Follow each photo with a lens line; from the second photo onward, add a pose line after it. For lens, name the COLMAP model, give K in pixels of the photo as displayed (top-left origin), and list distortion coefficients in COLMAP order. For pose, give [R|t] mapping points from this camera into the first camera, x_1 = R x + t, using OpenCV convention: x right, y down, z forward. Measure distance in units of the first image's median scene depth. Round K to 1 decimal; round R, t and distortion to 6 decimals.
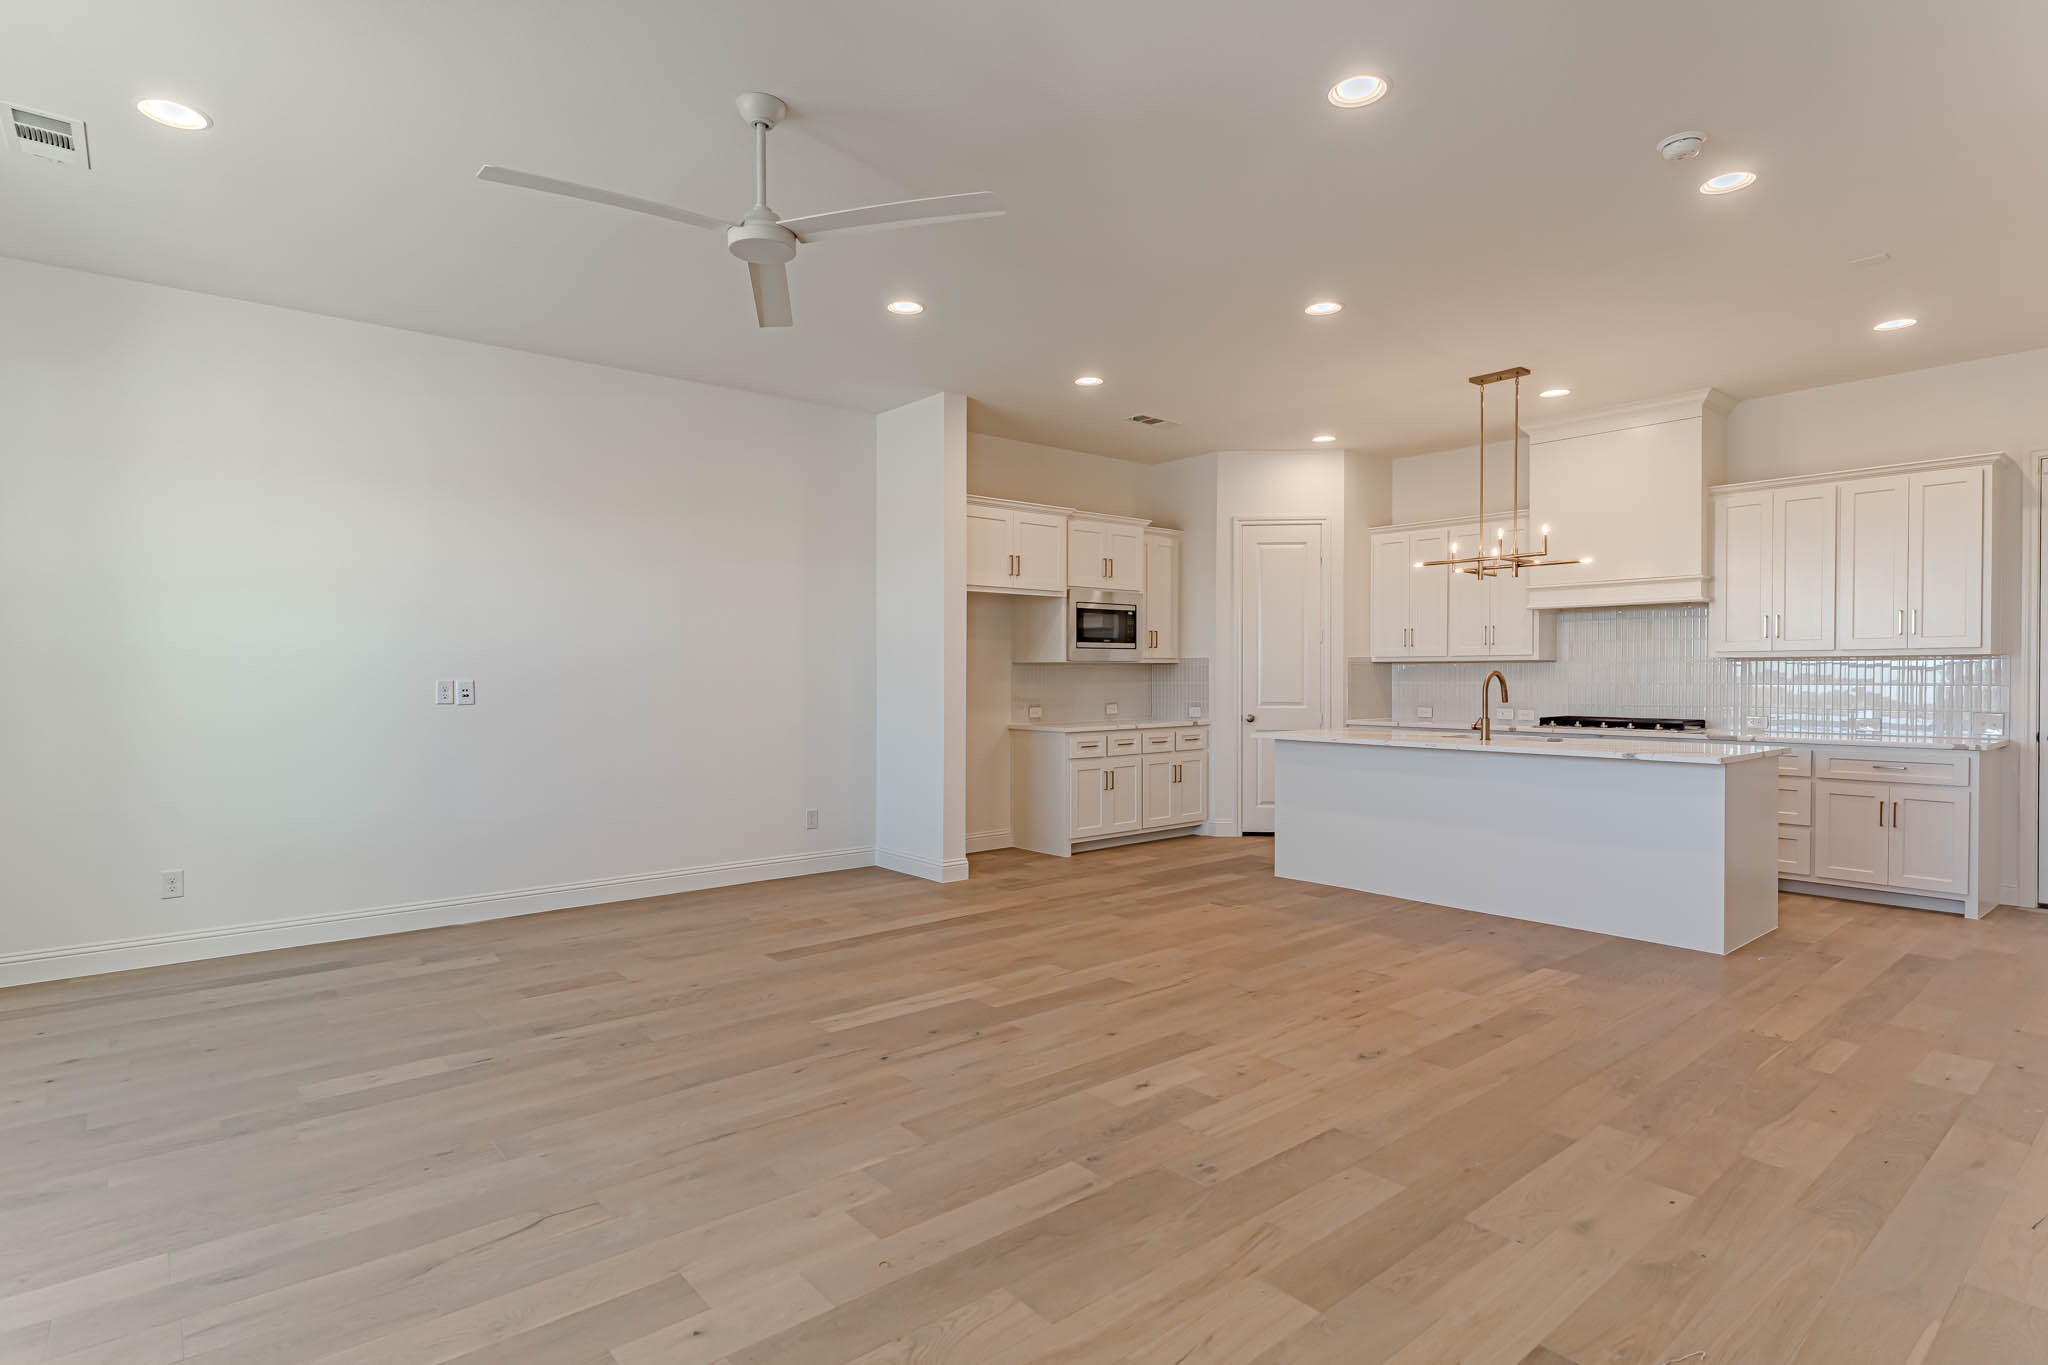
lens RADIAL K [[1049.2, 0, 1028.2], [0, 1049.2, 682.2], [0, 0, 1]] dist [-0.002315, -0.000289]
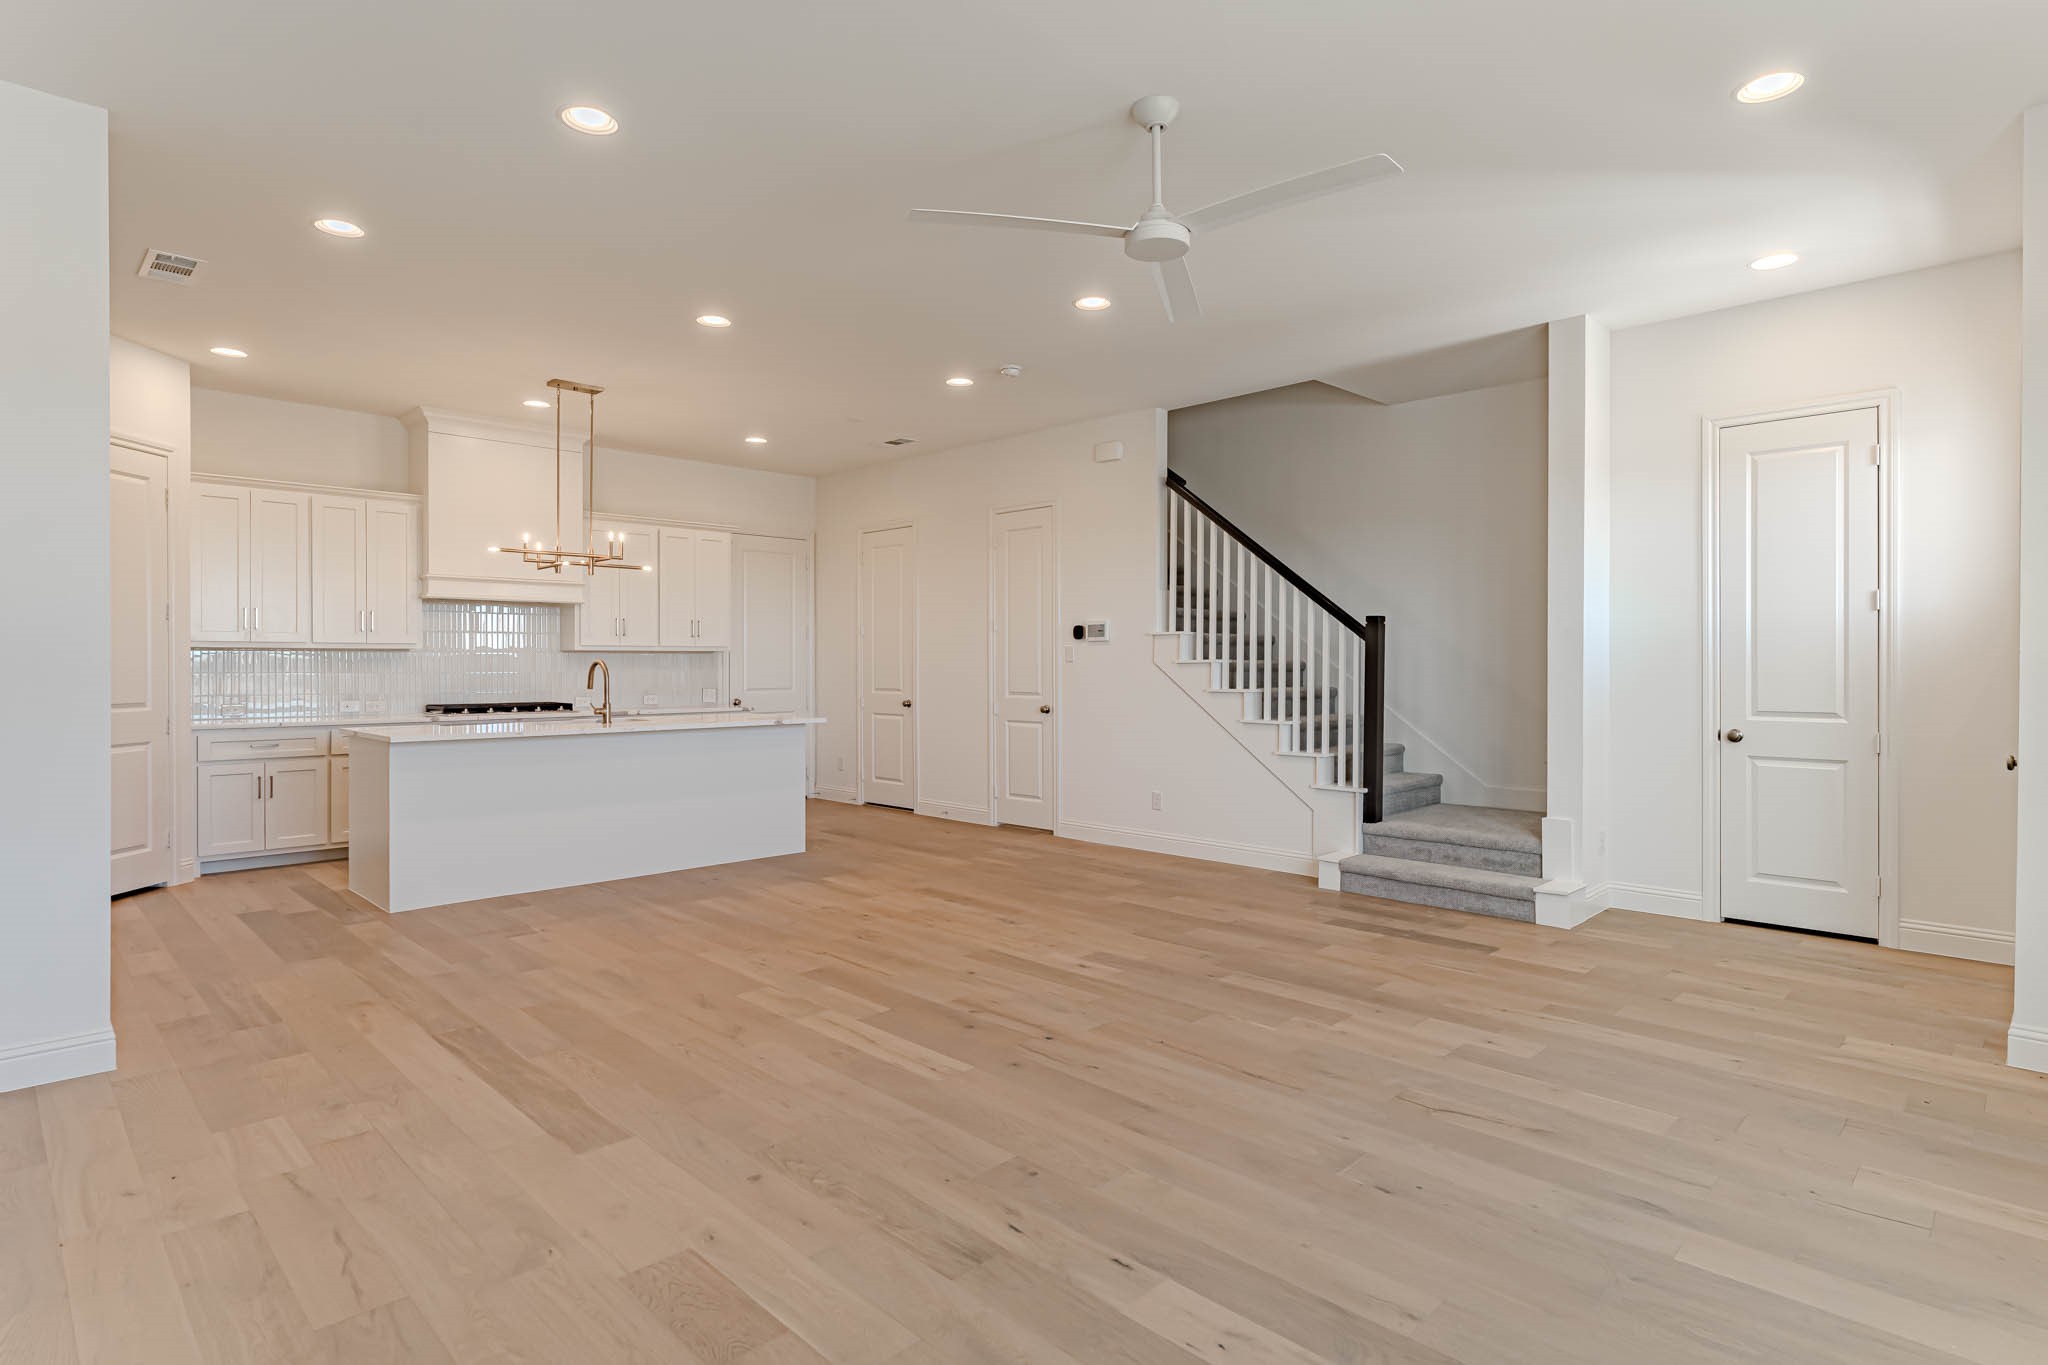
lens RADIAL K [[1048.1, 0, 1009.6], [0, 1048.1, 666.8], [0, 0, 1]] dist [-0.001517, -0.000072]
pose [[-0.072807, -0.002709, 0.997342, -0.602293], [0.007852, 0.999964, 0.003289, -0.003496], [-0.997315, 0.008070, -0.072783, 0.580832]]
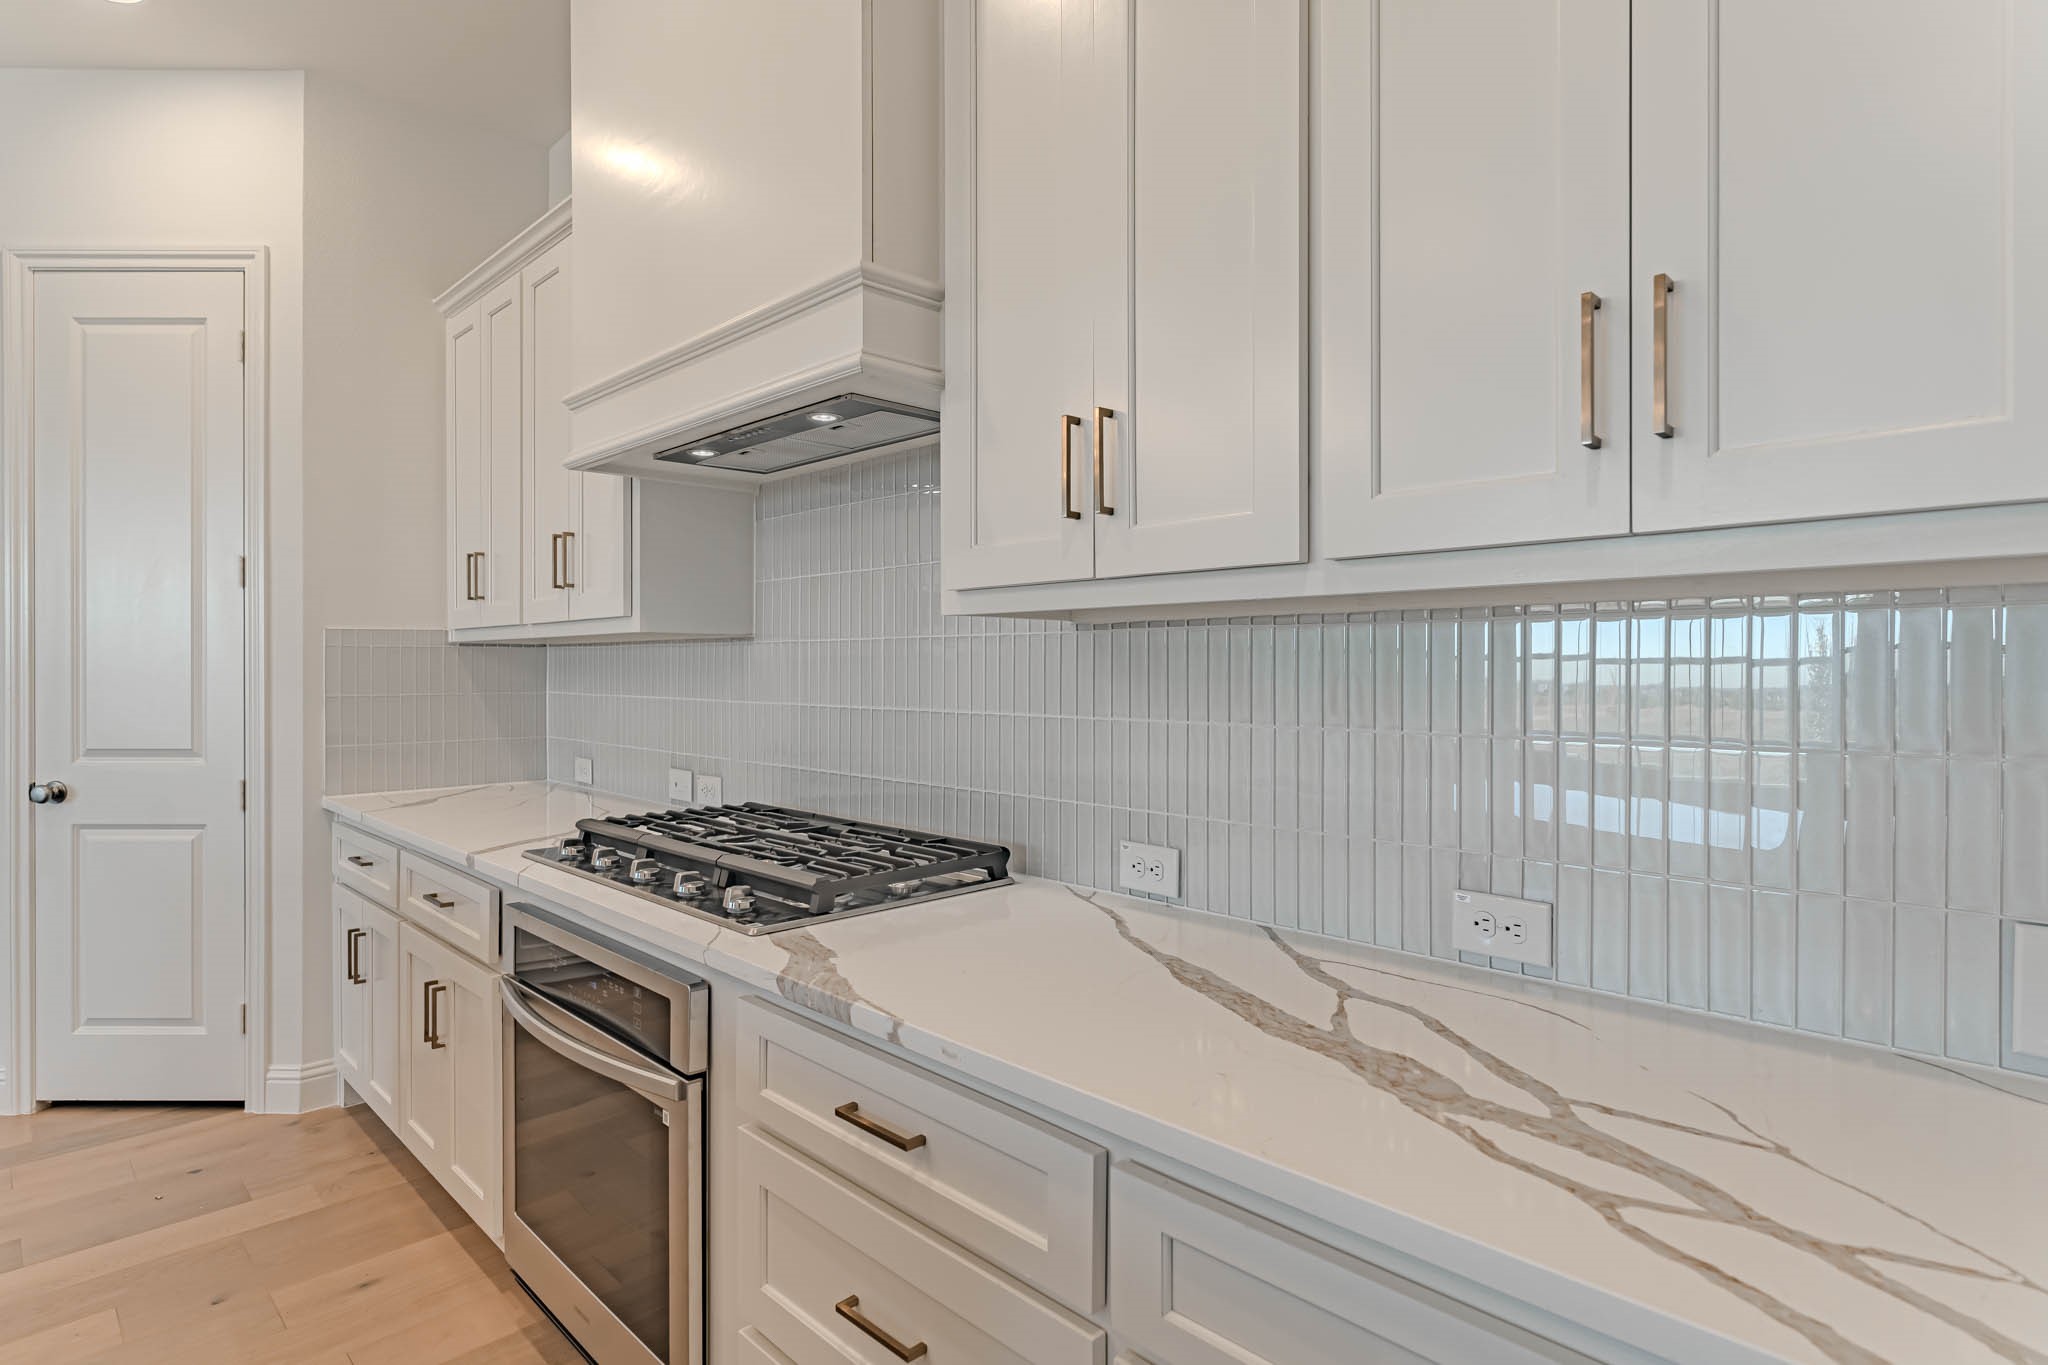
lens RADIAL K [[1075.5, 0, 1029.8], [0, 1075.5, 675.4], [0, 0, 1]] dist [0.002084, 0.000829]
pose [[0.997436, 0.000787, 0.071563, 0.654445], [-0.000727, 0.999999, -0.000863, -0.008808], [-0.071564, 0.000809, 0.997436, 0.740824]]
